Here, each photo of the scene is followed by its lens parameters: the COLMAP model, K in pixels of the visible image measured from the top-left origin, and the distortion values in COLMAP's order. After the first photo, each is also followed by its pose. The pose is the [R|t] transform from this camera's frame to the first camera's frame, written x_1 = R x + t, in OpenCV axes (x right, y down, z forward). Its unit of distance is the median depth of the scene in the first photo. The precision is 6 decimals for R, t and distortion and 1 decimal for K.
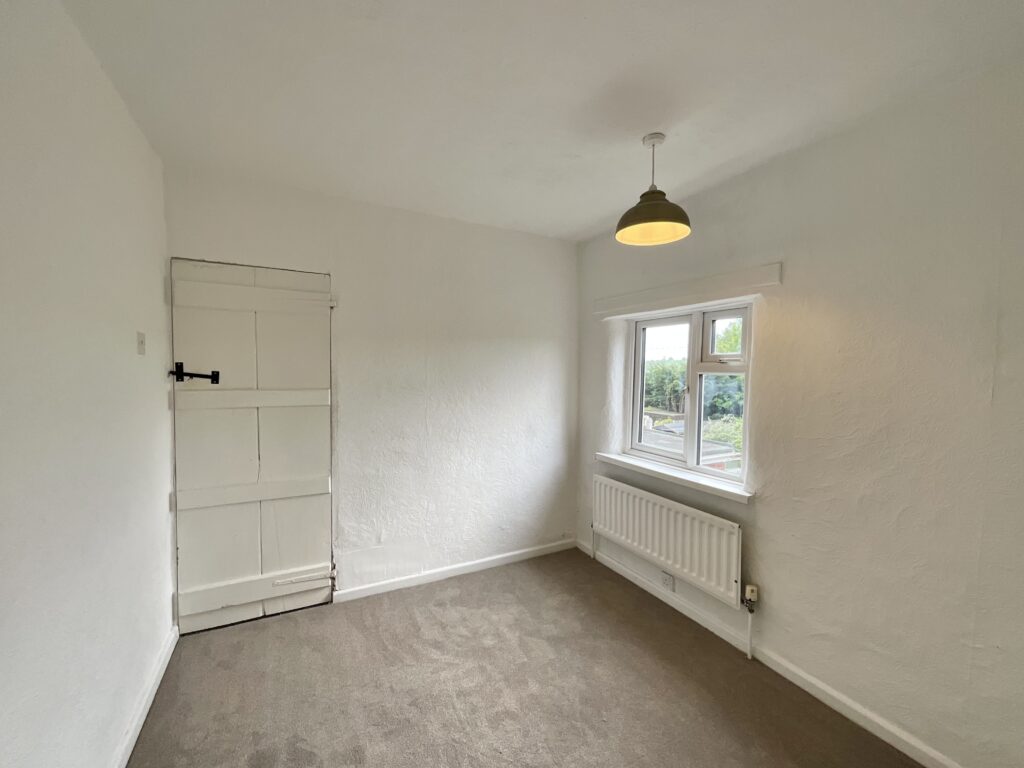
lens RADIAL K [[419.0, 0, 514.6], [0, 419.0, 383.8], [0, 0, 1]] dist [-0.001397, 0.000270]
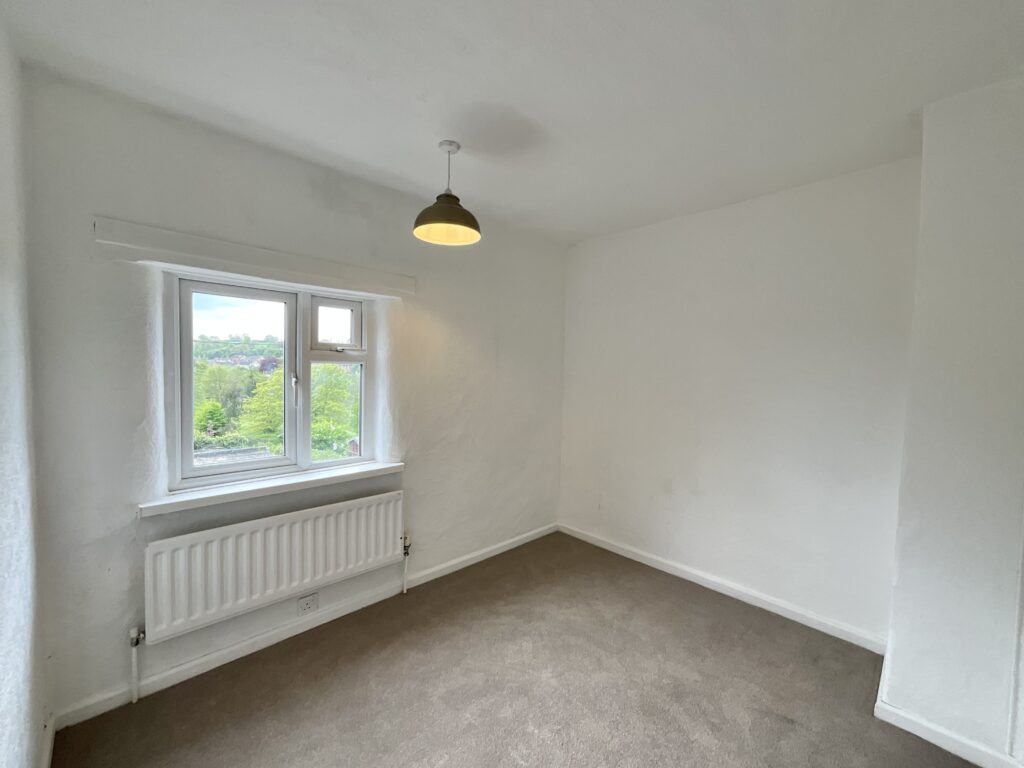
lens RADIAL K [[419.0, 0, 514.6], [0, 419.0, 383.8], [0, 0, 1]] dist [-0.001397, 0.000270]
pose [[-0.273167, -0.060472, 0.960064, -0.559223], [0.007395, 0.997861, 0.064957, -0.033561], [-0.961938, 0.024844, -0.272136, 0.828028]]
